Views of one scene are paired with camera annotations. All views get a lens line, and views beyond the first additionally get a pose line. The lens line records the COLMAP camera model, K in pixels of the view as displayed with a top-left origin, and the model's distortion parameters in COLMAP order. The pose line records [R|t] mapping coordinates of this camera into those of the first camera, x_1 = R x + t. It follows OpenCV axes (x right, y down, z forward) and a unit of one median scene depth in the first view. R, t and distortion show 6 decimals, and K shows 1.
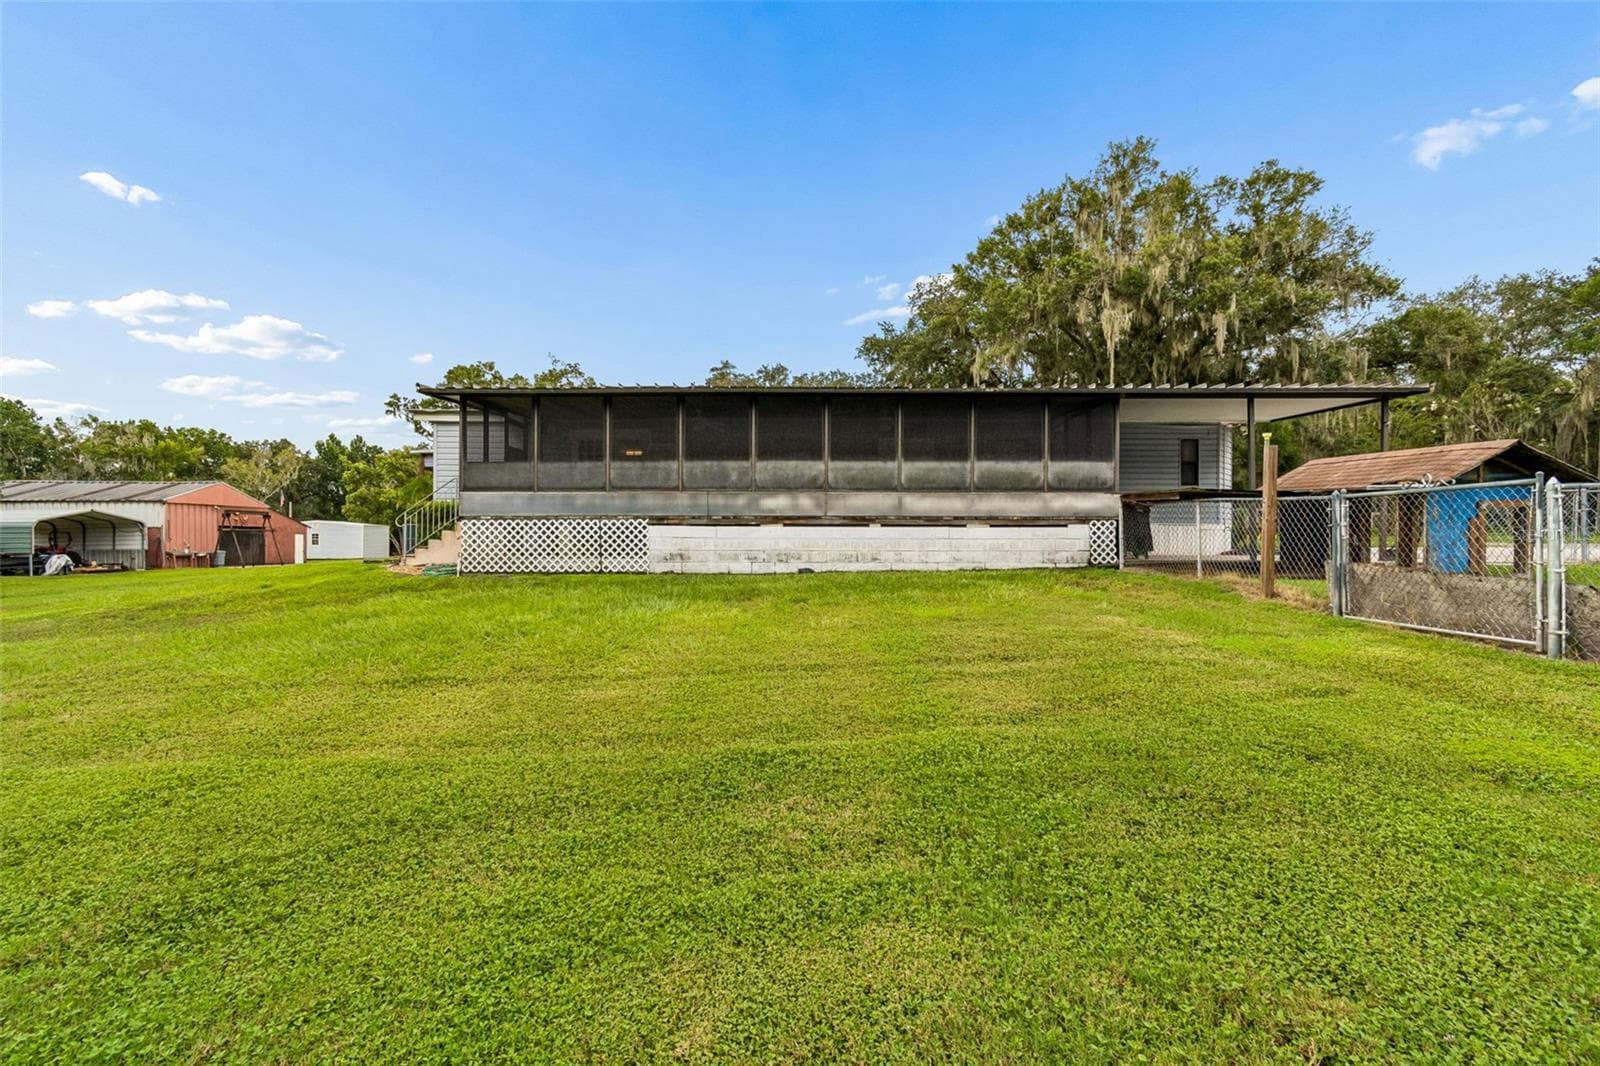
lens RADIAL K [[706.0, 0, 807.0], [0, 706.0, 546.2], [0, 0, 1]] dist [0.011804, -0.006403]
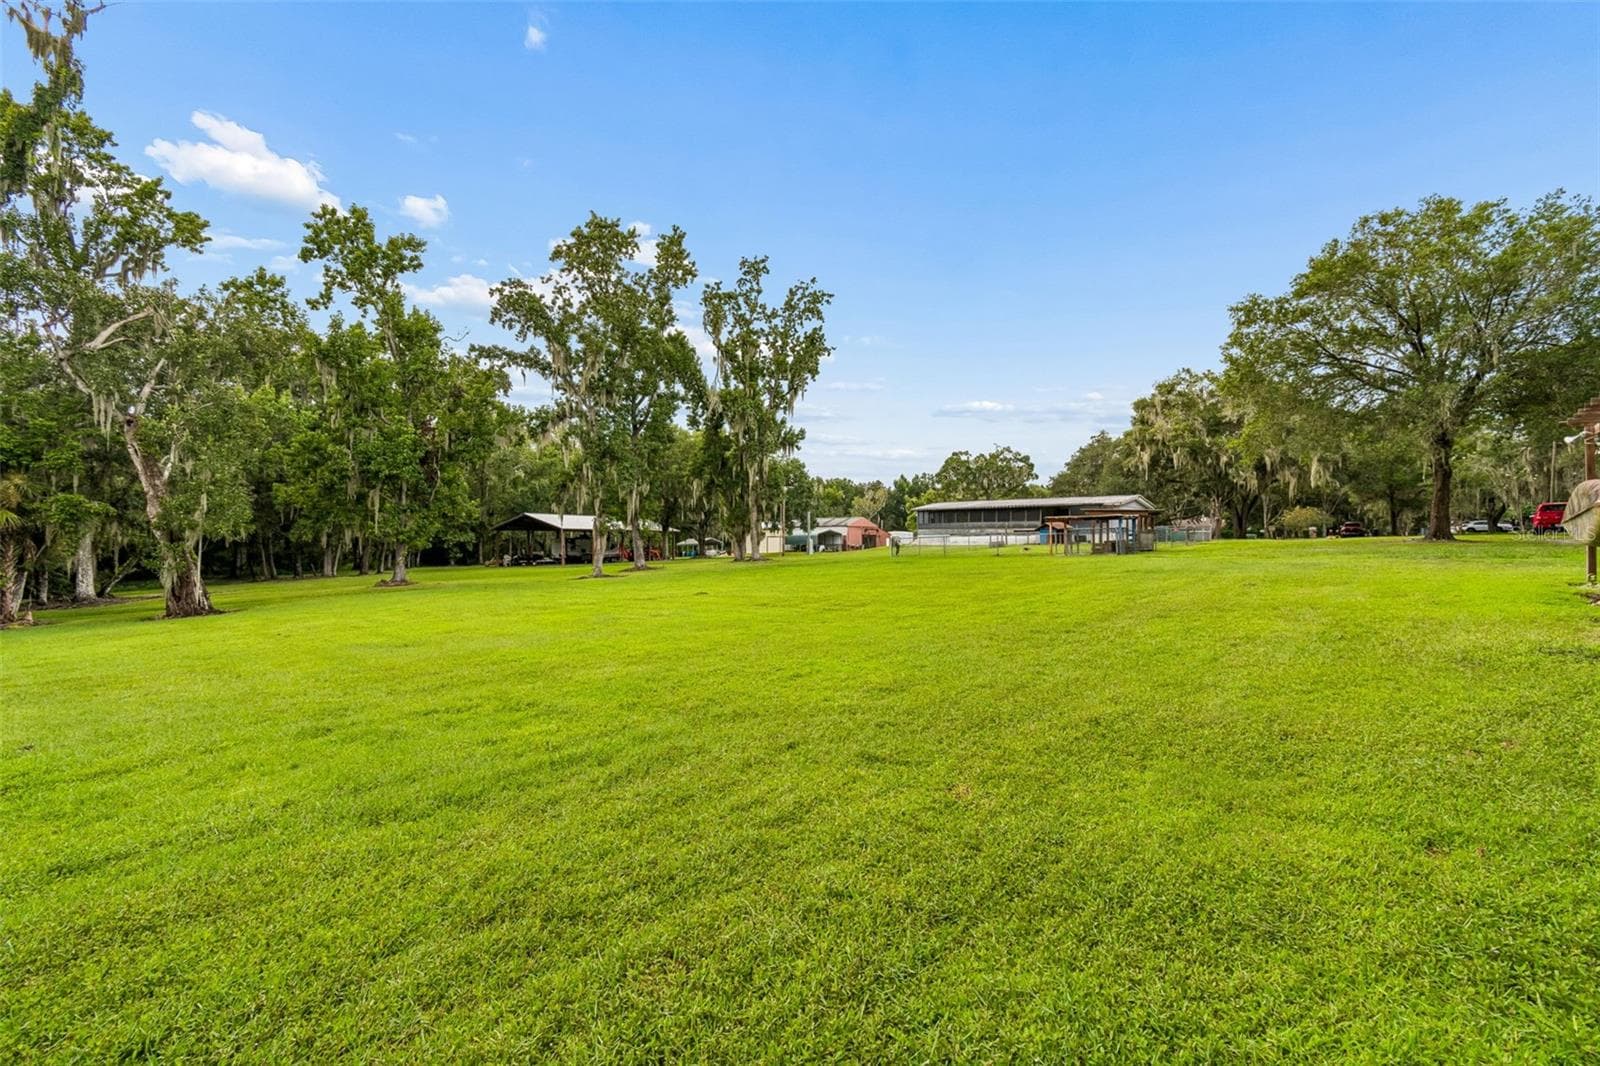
lens RADIAL K [[706.0, 0, 807.0], [0, 706.0, 546.2], [0, 0, 1]] dist [0.011804, -0.006403]
pose [[0.746824, 0.003646, -0.665012, 2.122537], [-0.005850, 0.999982, -0.001087, 0.048023], [0.664996, 0.004702, 0.746832, -3.064944]]
